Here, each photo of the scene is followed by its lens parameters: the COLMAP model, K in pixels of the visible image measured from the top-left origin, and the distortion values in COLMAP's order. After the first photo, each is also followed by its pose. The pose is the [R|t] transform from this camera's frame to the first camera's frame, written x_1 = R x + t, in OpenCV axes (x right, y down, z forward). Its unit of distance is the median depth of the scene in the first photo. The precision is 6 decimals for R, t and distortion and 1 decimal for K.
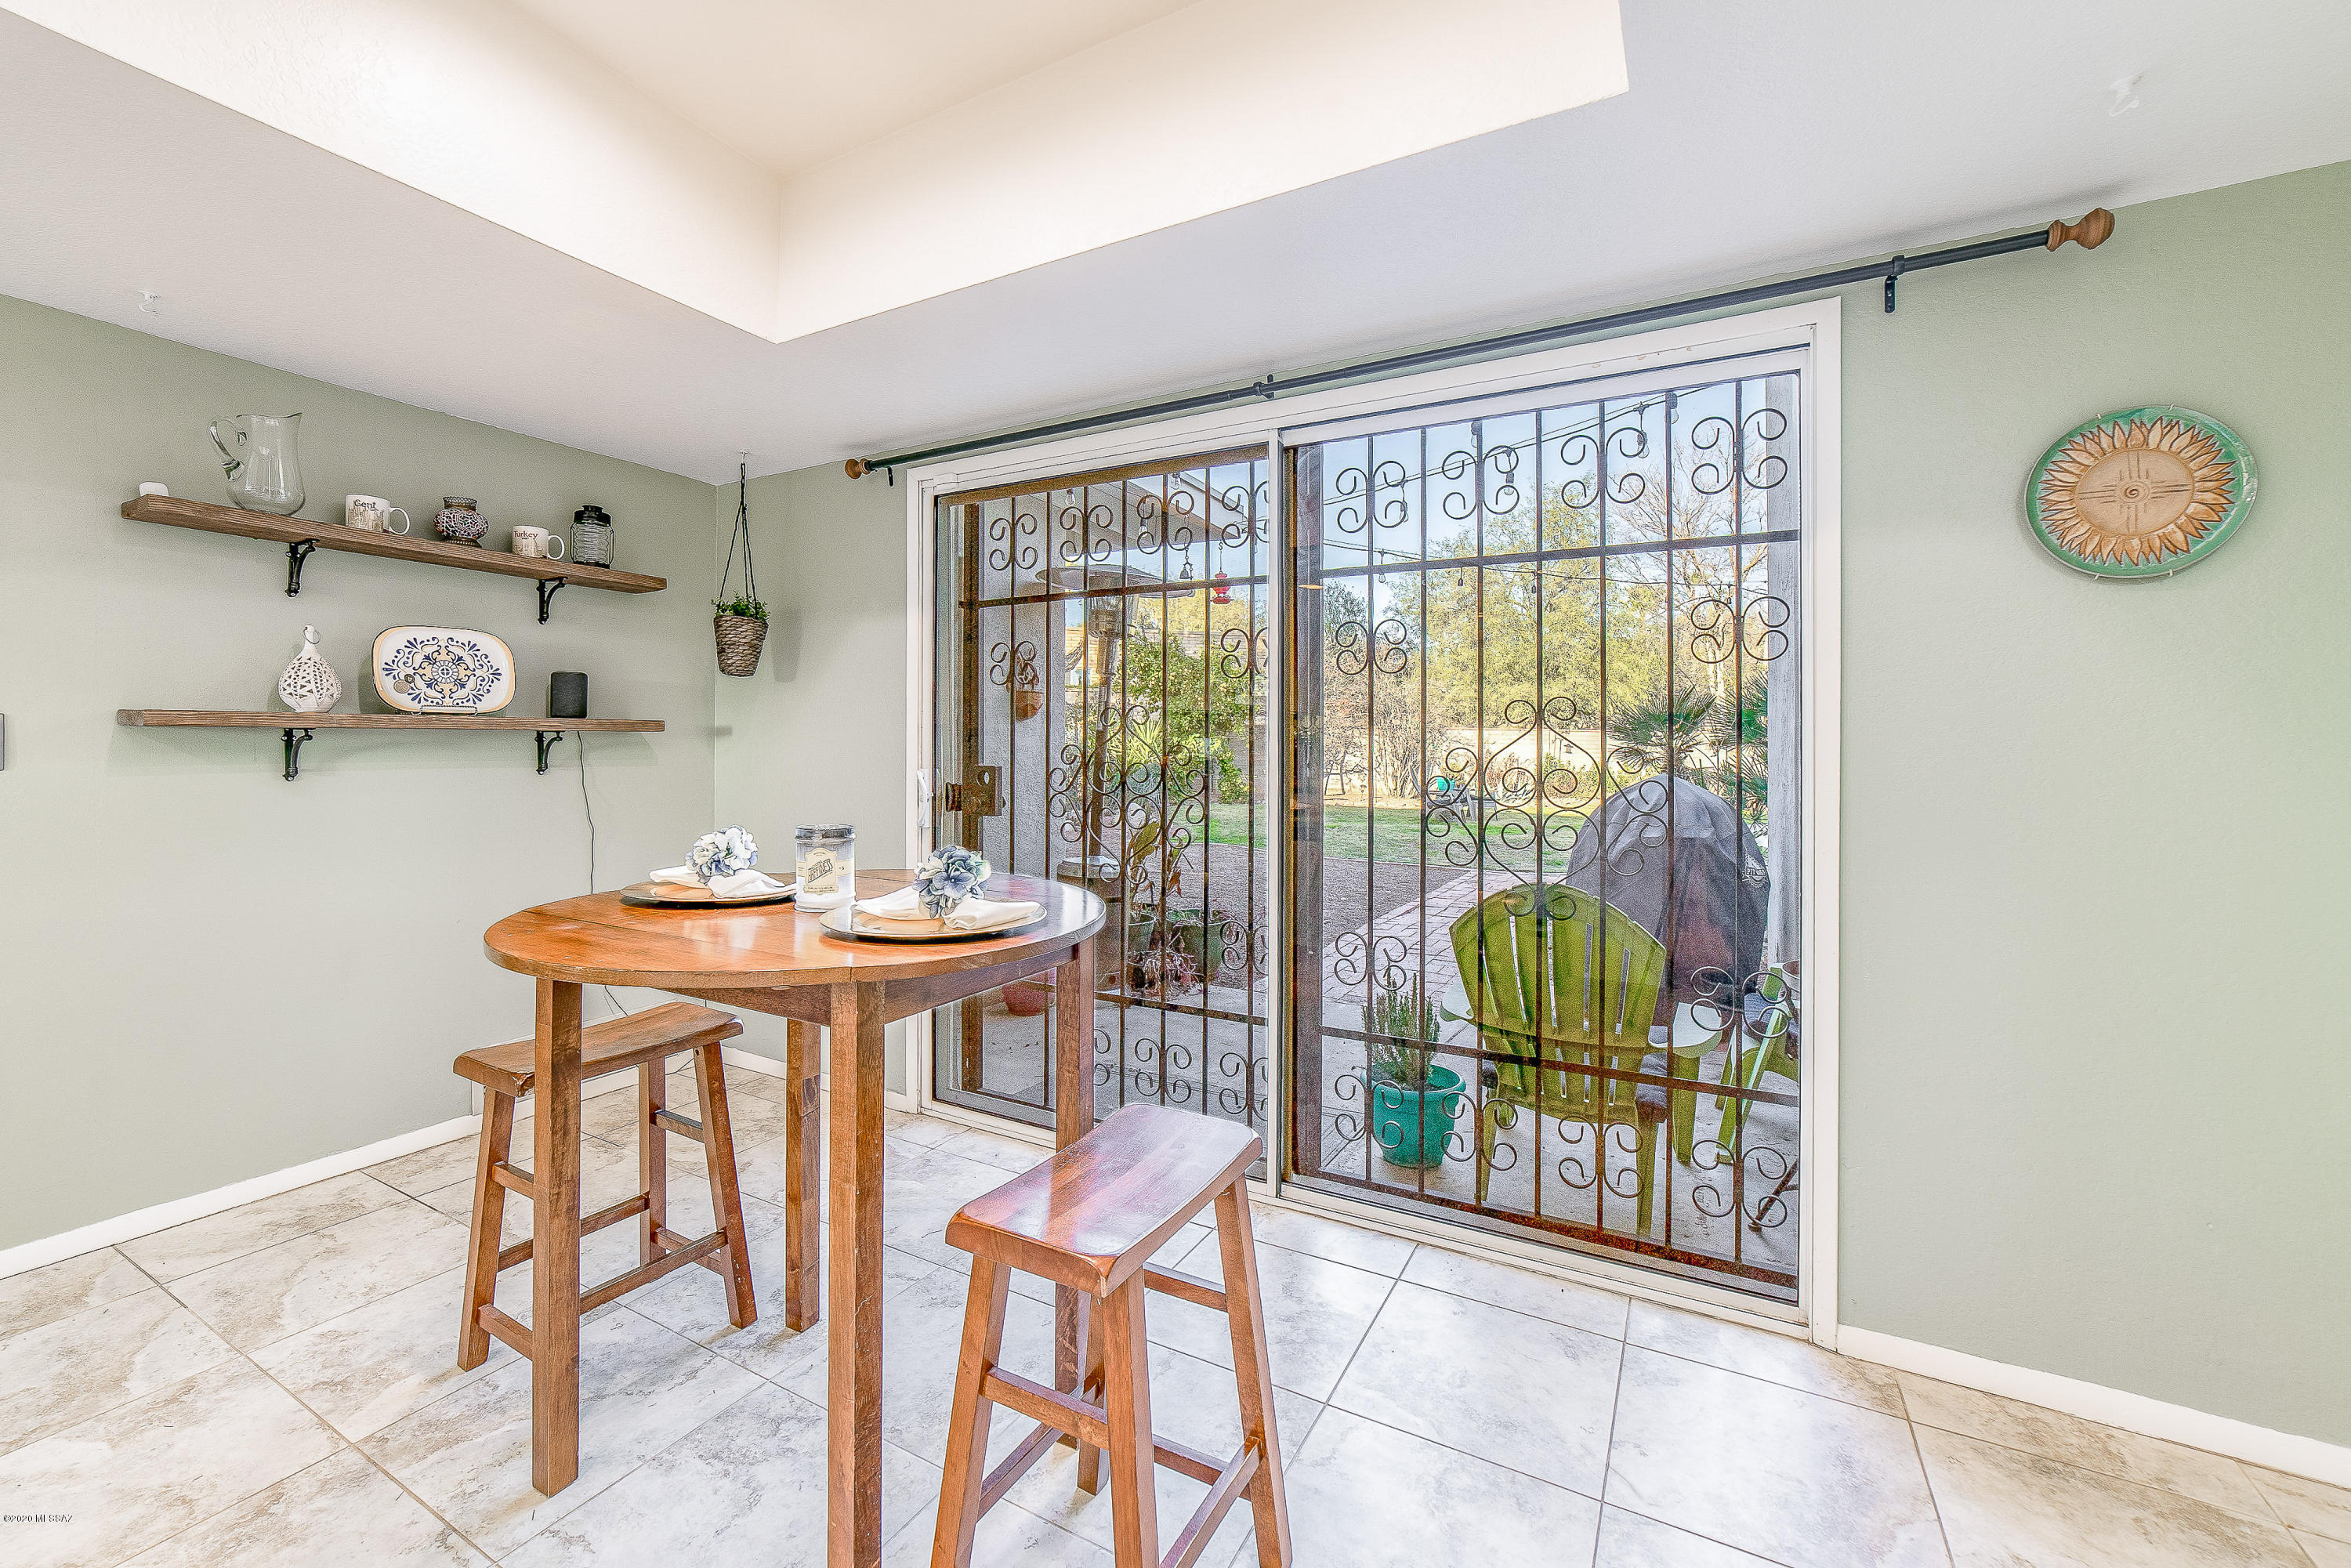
lens RADIAL K [[937.5, 0, 1195.9], [0, 937.5, 760.9], [0, 0, 1]] dist [-0.014813, 0.007584]
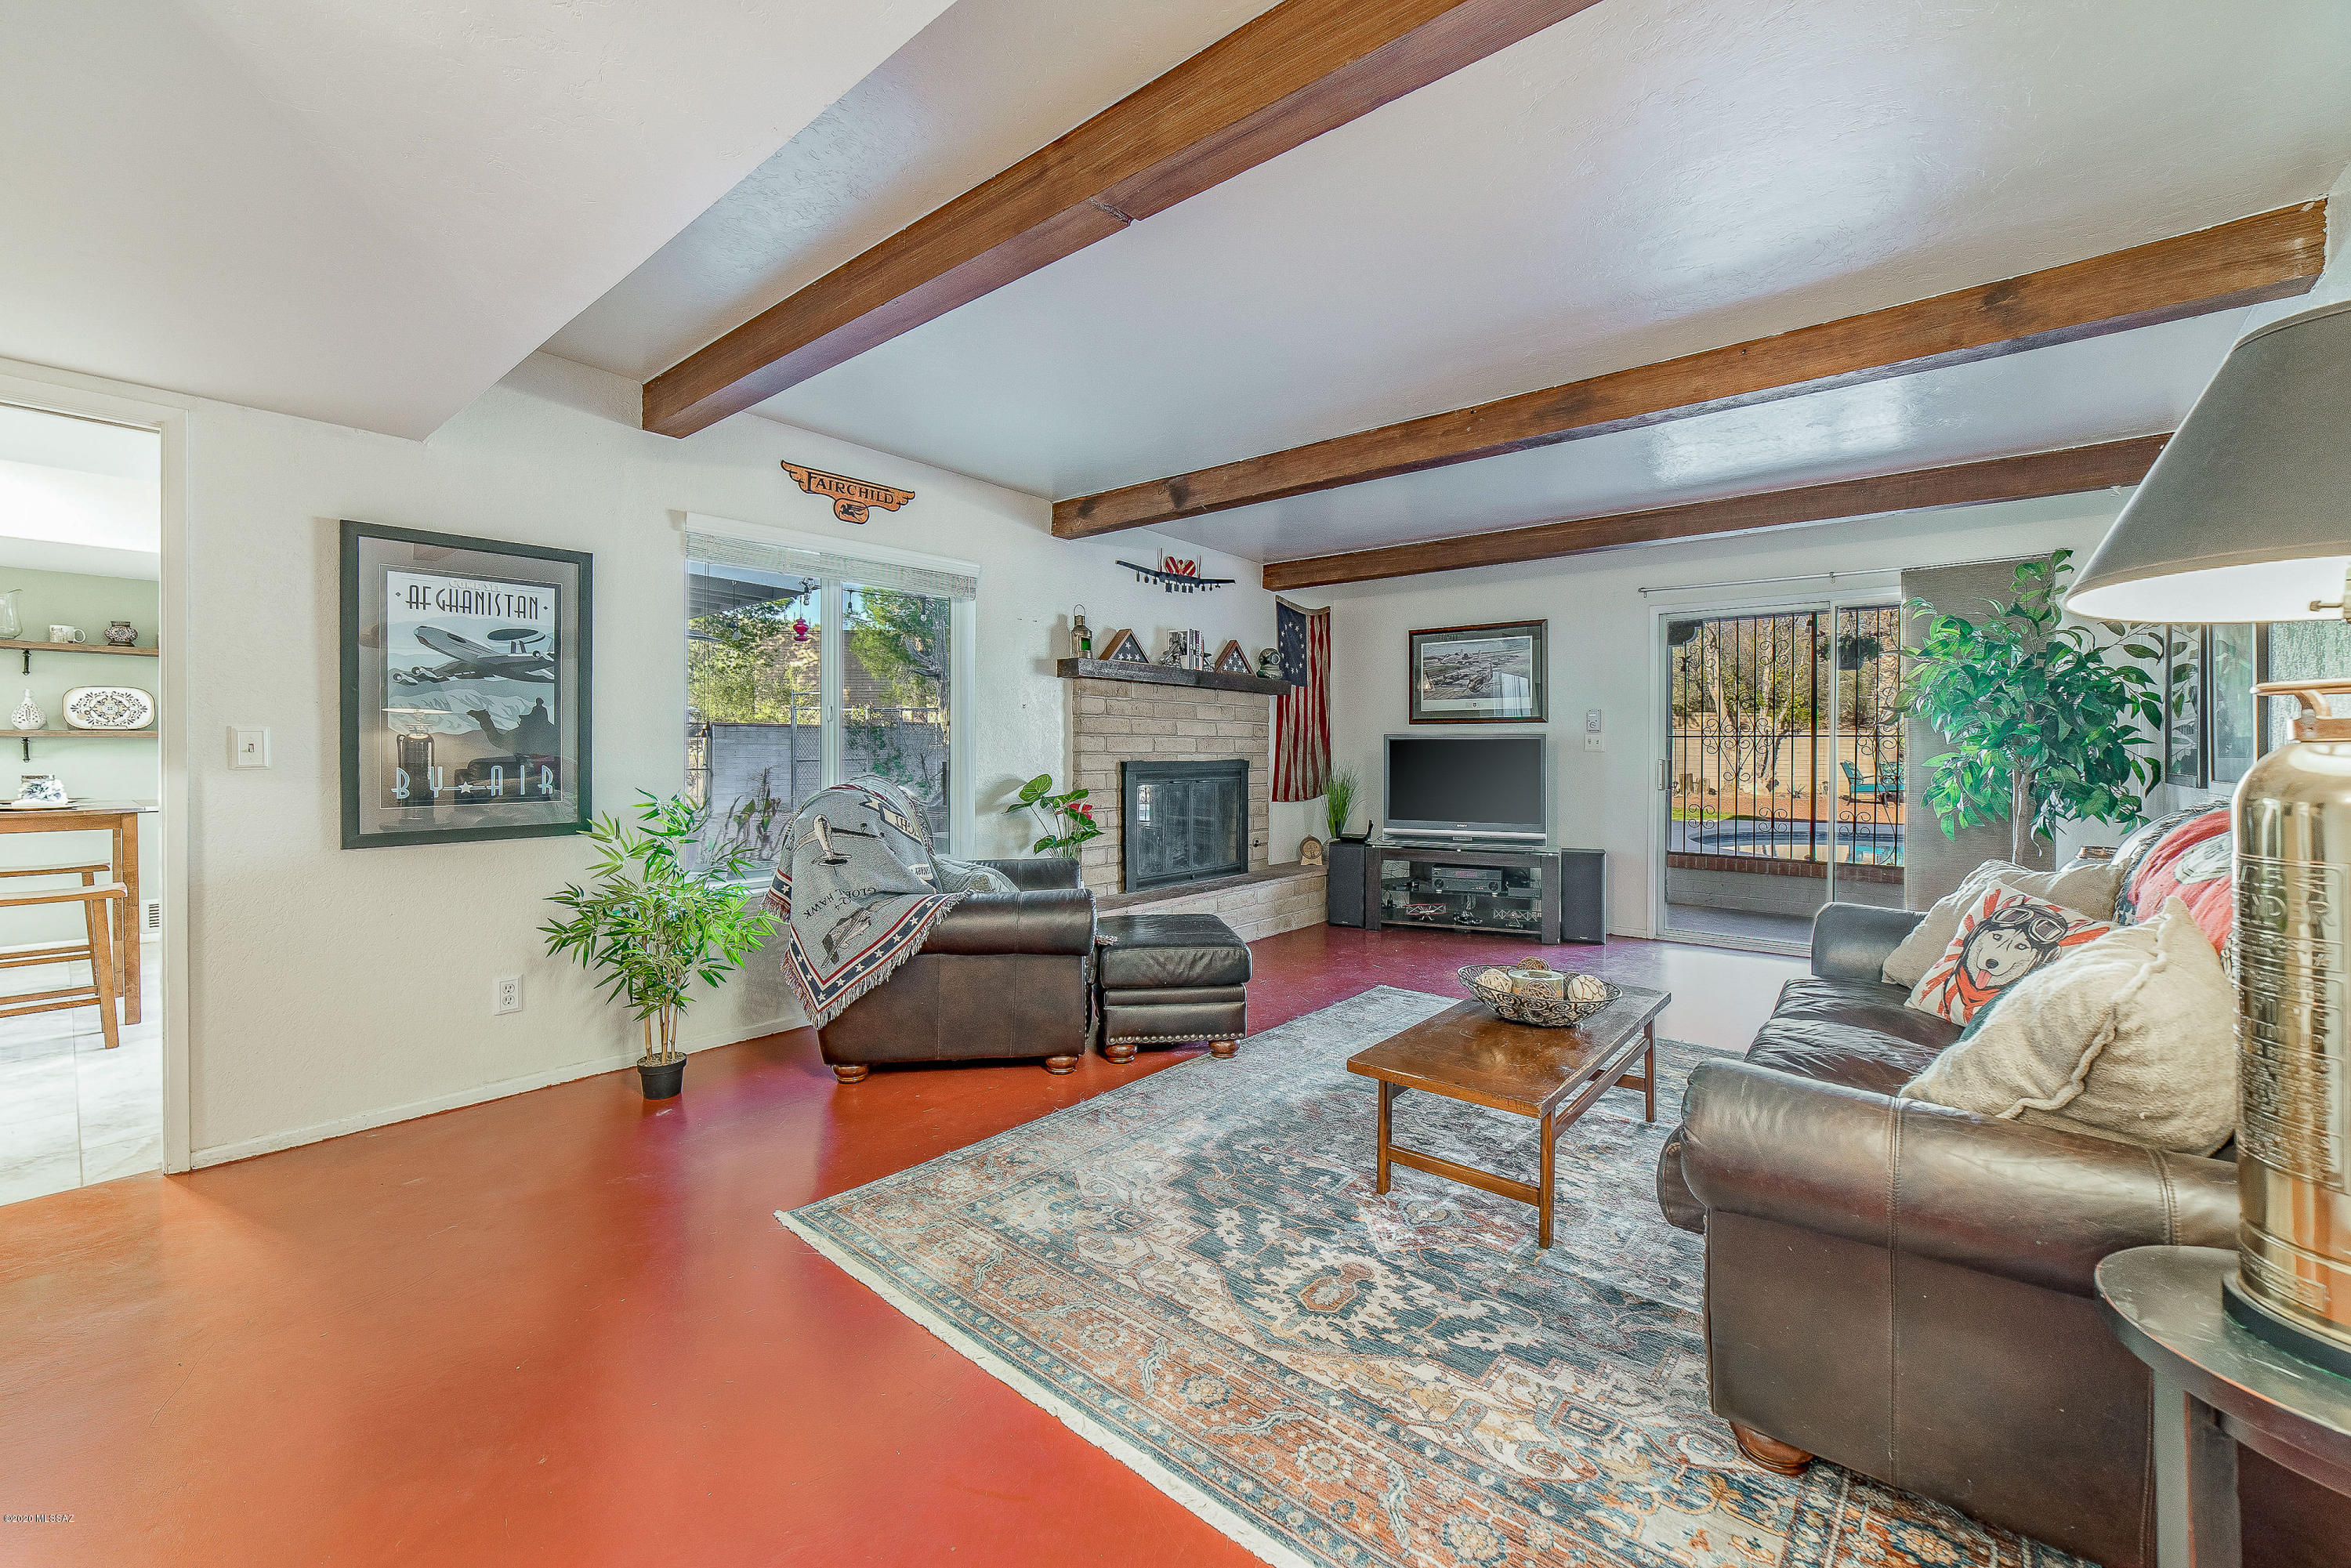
lens RADIAL K [[937.5, 0, 1149.6], [0, 937.5, 746.8], [0, 0, 1]] dist [-0.014813, 0.007584]
pose [[0.977594, -0.002694, -0.210484, 1.684082], [-0.000276, 0.999901, -0.014080, 0.013071], [0.210501, 0.013823, 0.977496, -0.452734]]
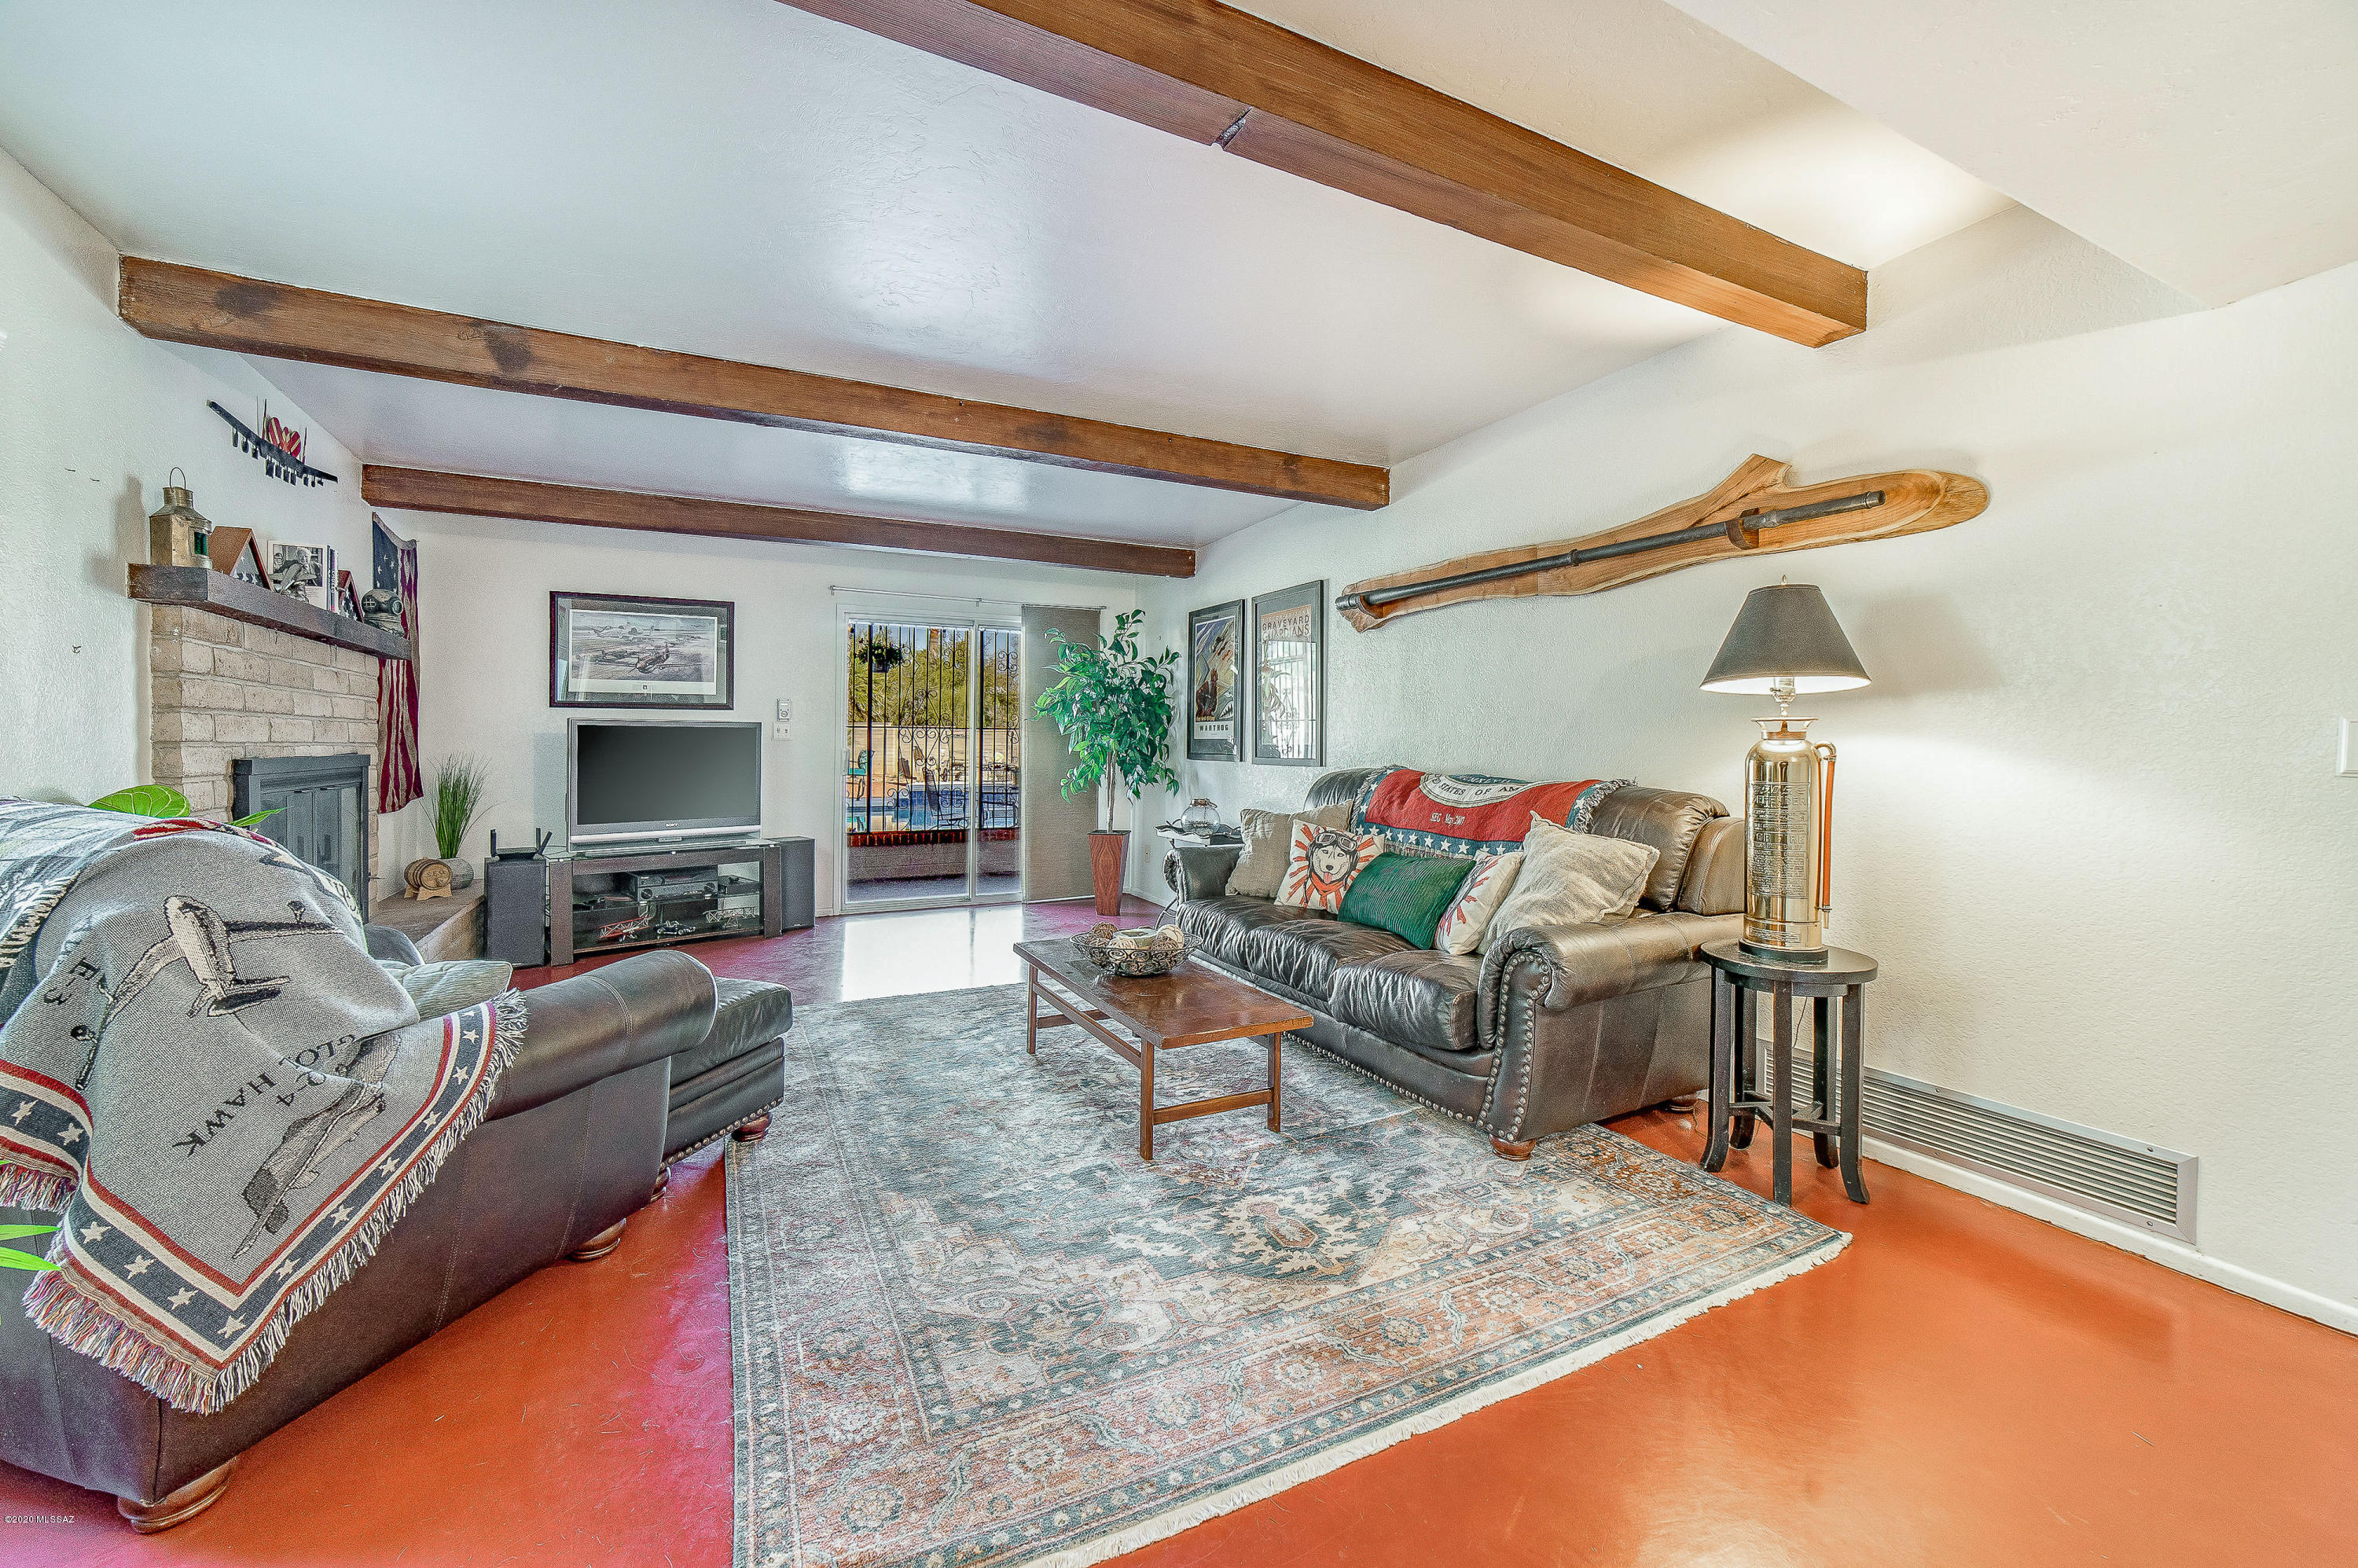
lens RADIAL K [[940.3, 0, 1140.7], [0, 940.3, 751.1], [0, 0, 1]] dist [-0.014813, 0.007584]
pose [[0.586197, -0.011314, 0.810090, 0.993549], [0.007996, 0.999935, 0.008180, 0.007145], [-0.810129, 0.001682, 0.586249, -0.104450]]
